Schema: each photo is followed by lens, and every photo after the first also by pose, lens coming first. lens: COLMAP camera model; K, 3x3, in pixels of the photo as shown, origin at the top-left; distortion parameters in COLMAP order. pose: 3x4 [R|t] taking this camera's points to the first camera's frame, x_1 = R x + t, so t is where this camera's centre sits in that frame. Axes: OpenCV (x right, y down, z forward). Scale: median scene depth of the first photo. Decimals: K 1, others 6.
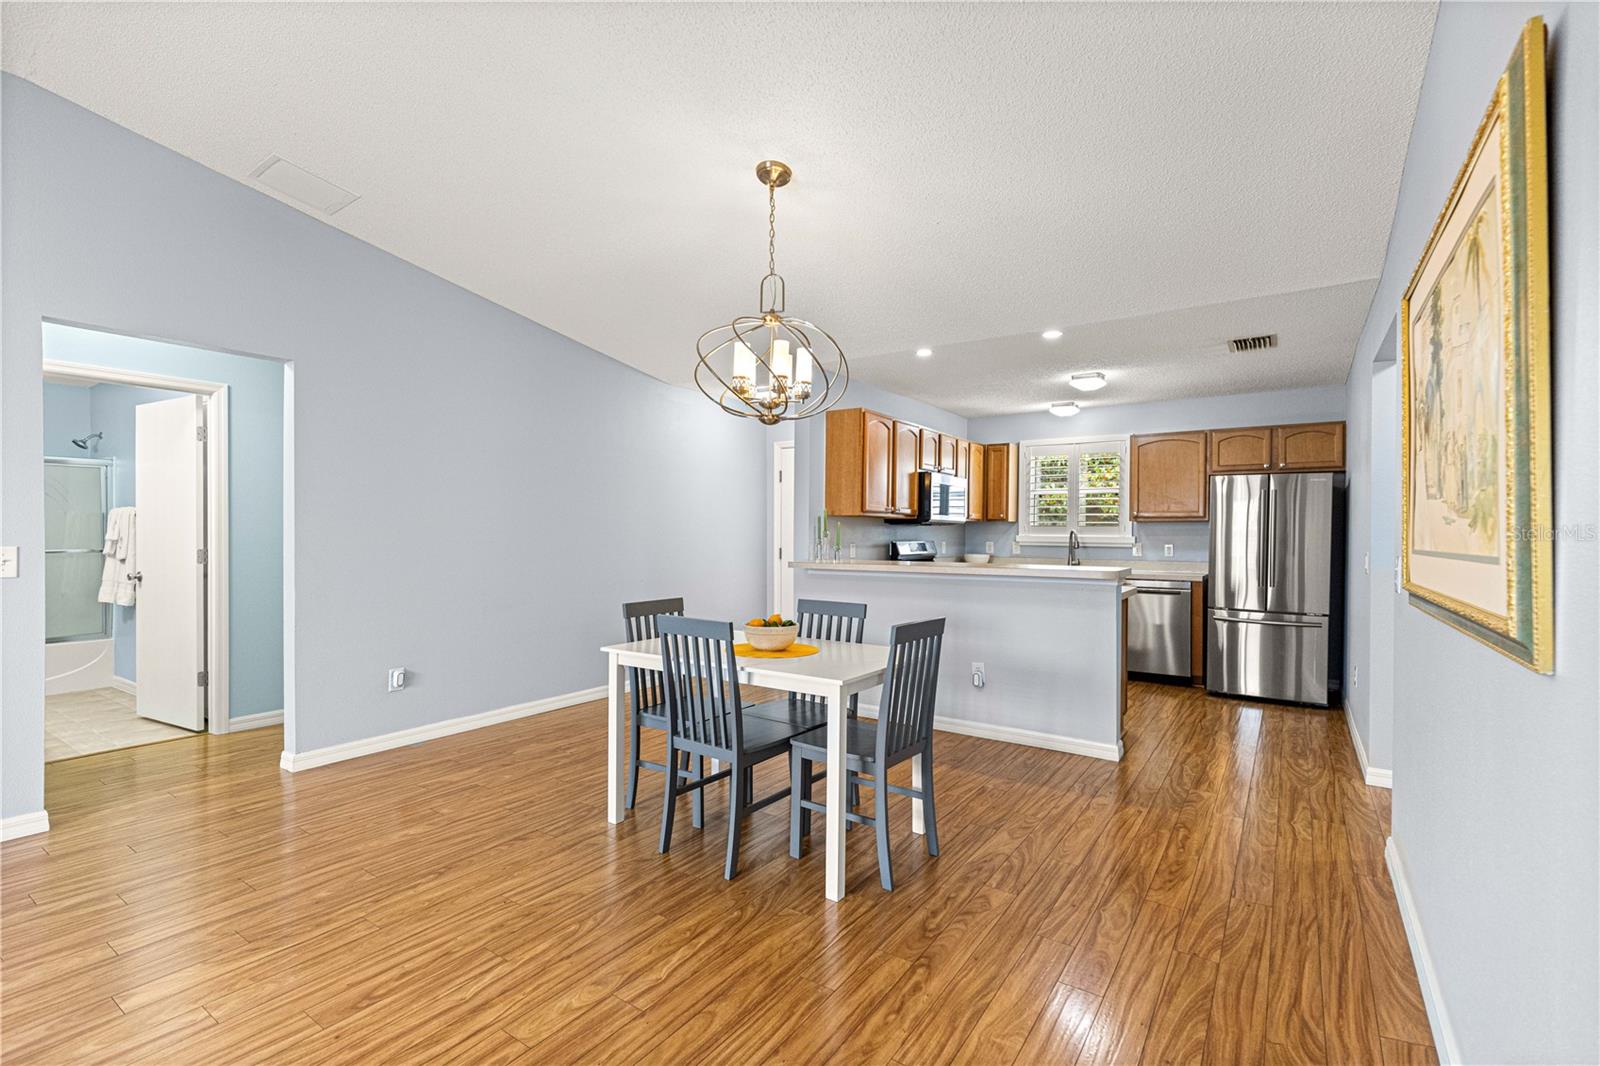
lens RADIAL K [[715.2, 0, 804.6], [0, 715.2, 535.5], [0, 0, 1]] dist [0.006365, -0.000171]
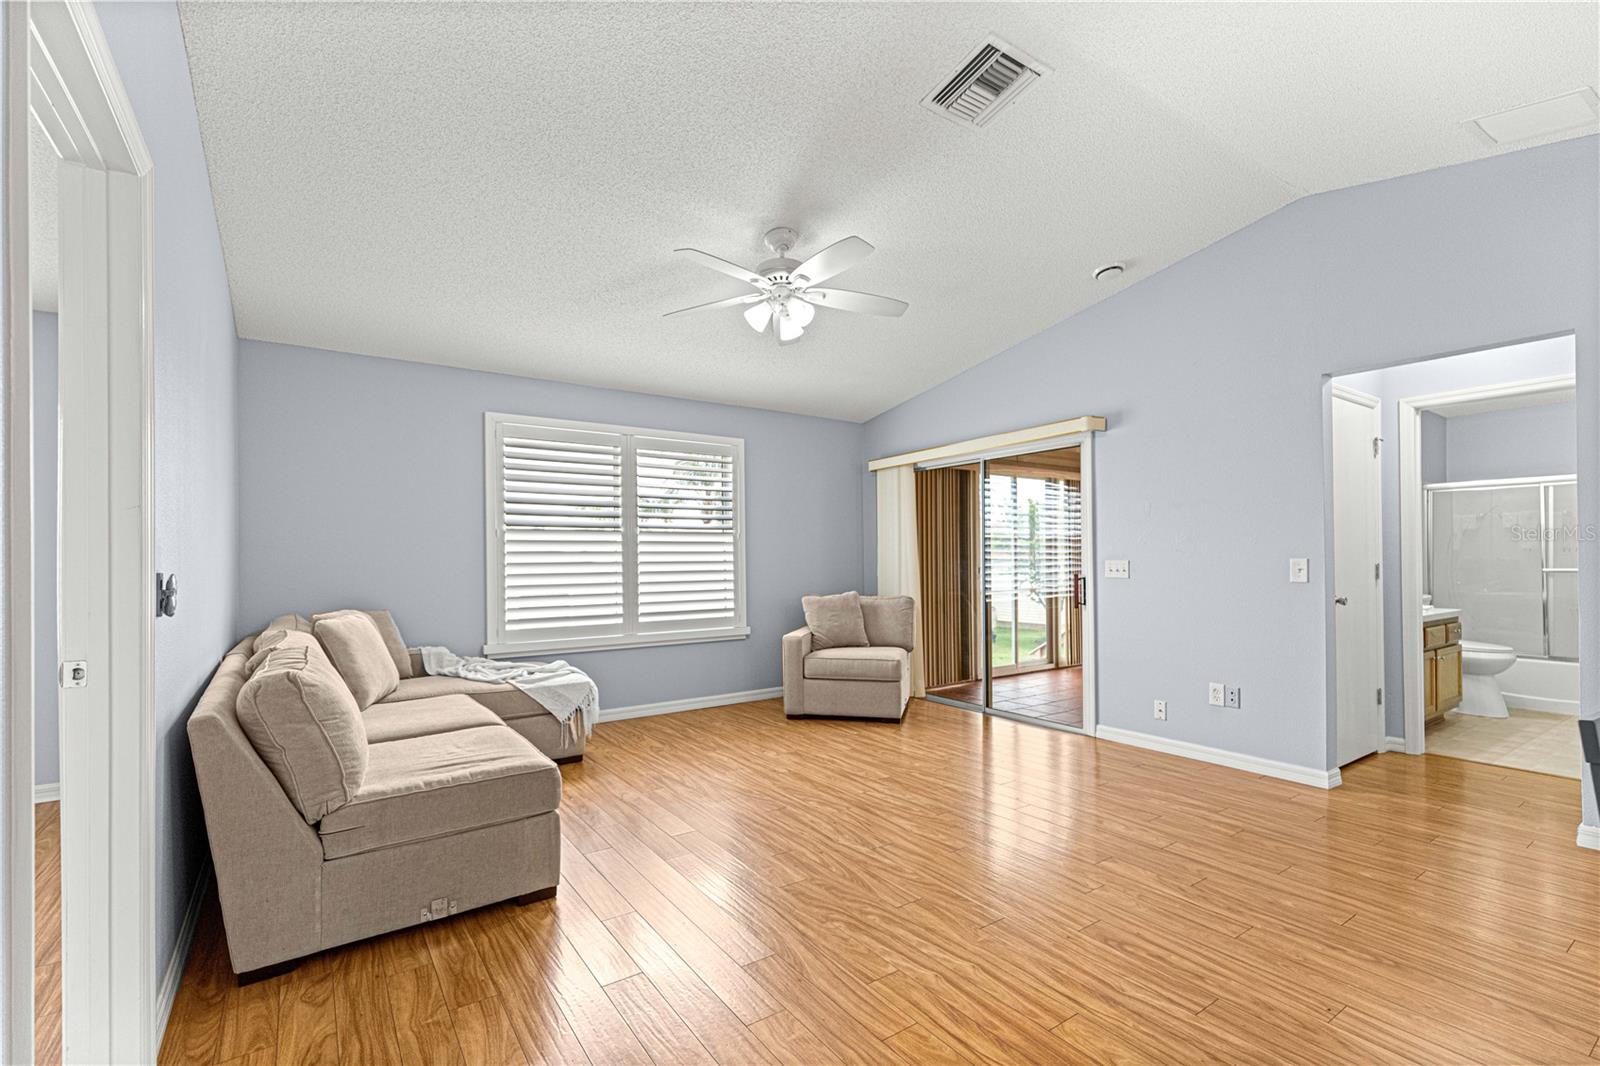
lens RADIAL K [[719.1, 0, 807.8], [0, 719.1, 548.0], [0, 0, 1]] dist [0.009252, -0.000686]
pose [[-0.352255, -0.015912, -0.935769, 0.246785], [0.002215, 0.999838, -0.017835, 0.010484], [0.935902, -0.008355, -0.352163, 0.351537]]
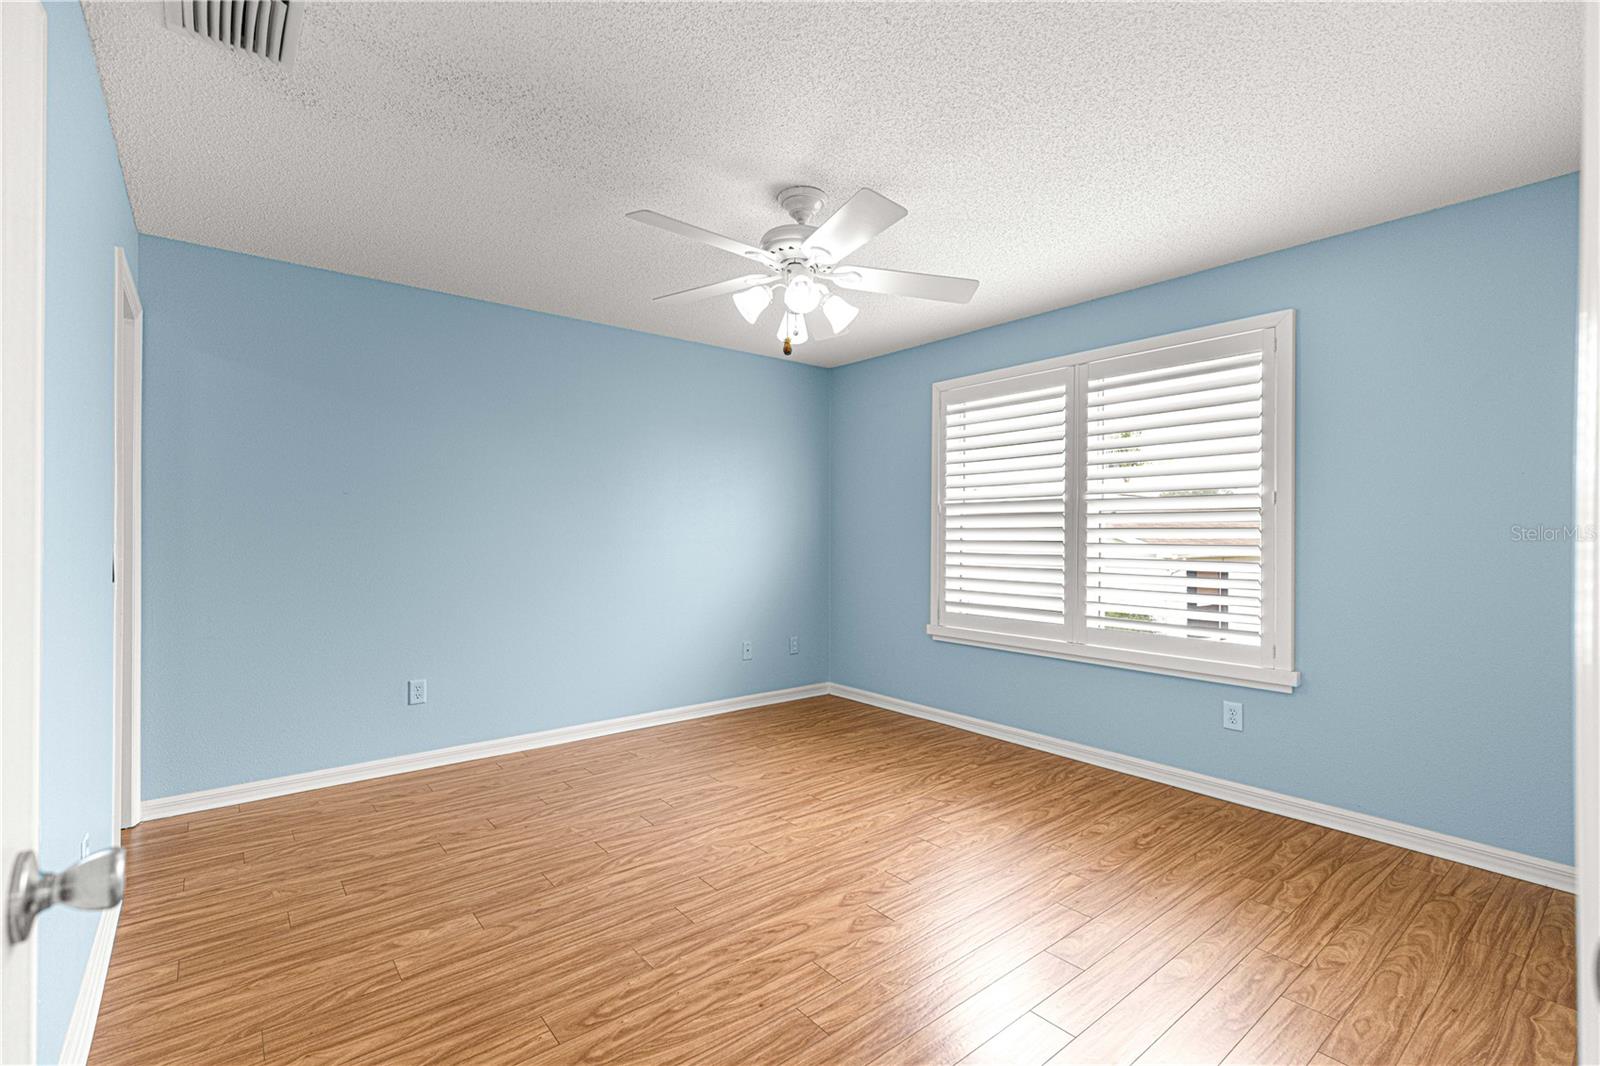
lens RADIAL K [[728.3, 0, 800.0], [0, 728.3, 533.0], [0, 0, 1]] dist [0.011723, -0.000183]
pose [[-0.955916, -0.007098, 0.293556, -0.589977], [-0.006513, 0.999974, 0.002968, 0.001698], [-0.293570, 0.000925, -0.955937, 0.553066]]
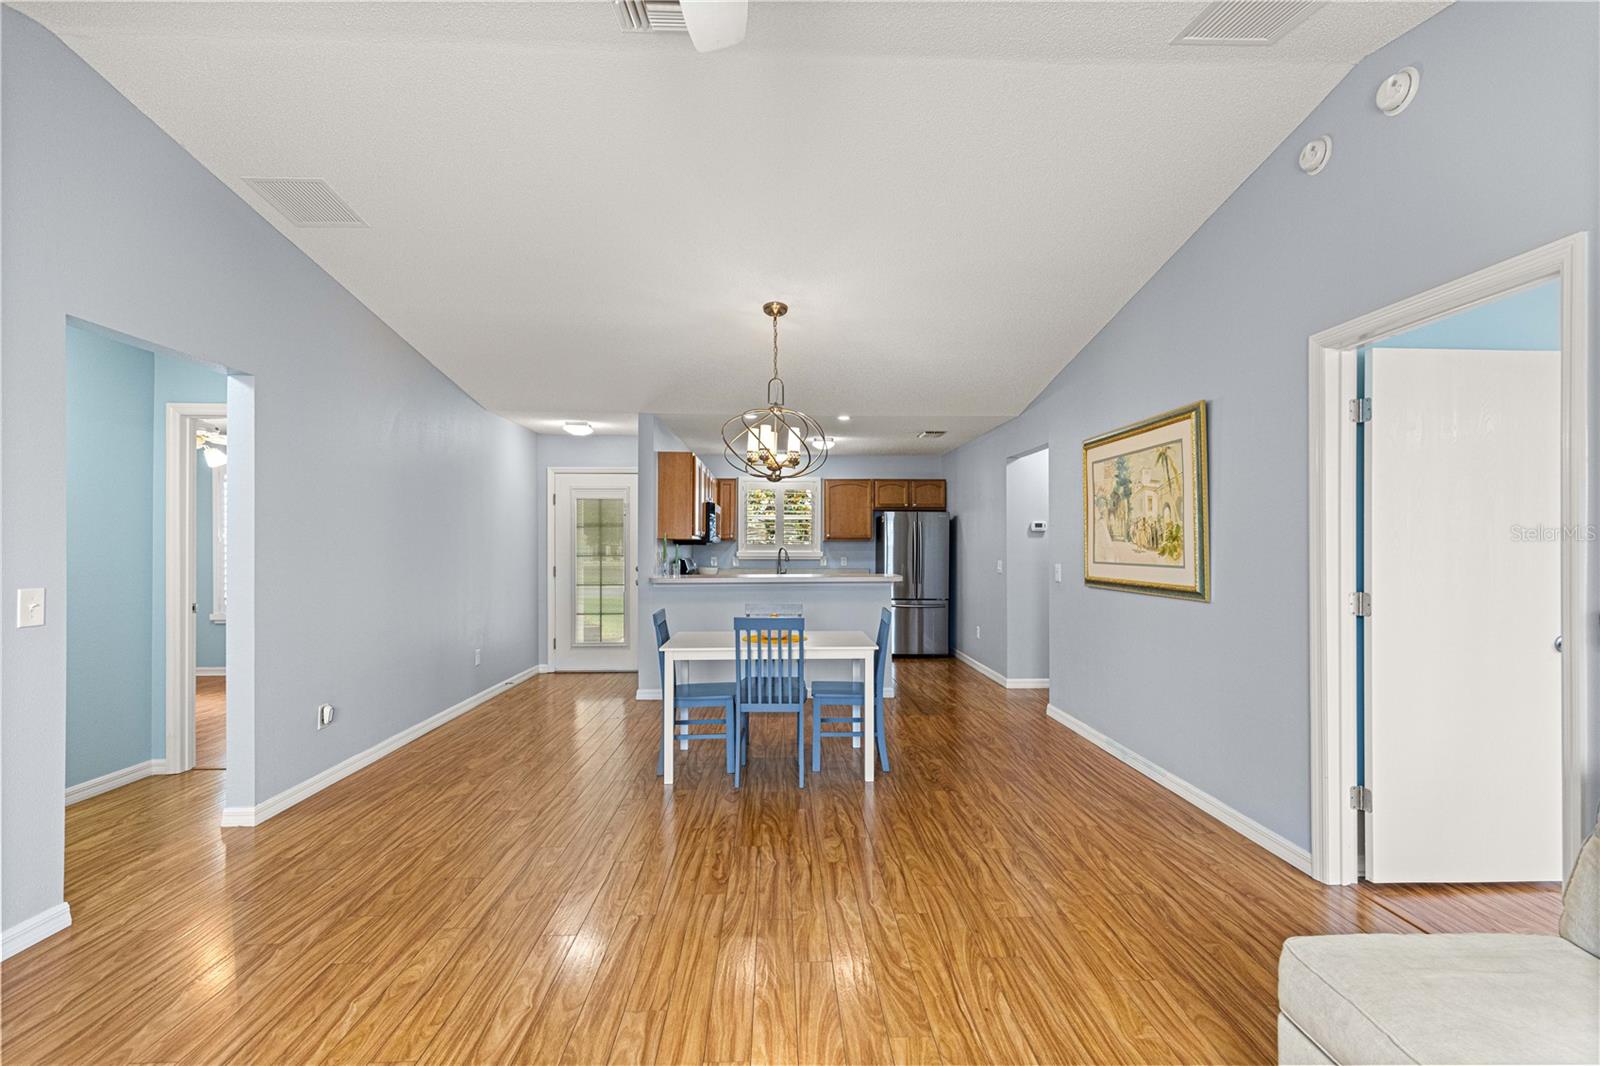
lens RADIAL K [[712.0, 0, 803.7], [0, 712.0, 538.6], [0, 0, 1]] dist [0.005352, 0.000155]
pose [[0.804159, -0.000807, 0.594413, -0.498174], [0.006947, 0.999944, -0.008041, -0.016613], [-0.594373, 0.010596, 0.804119, -0.108191]]
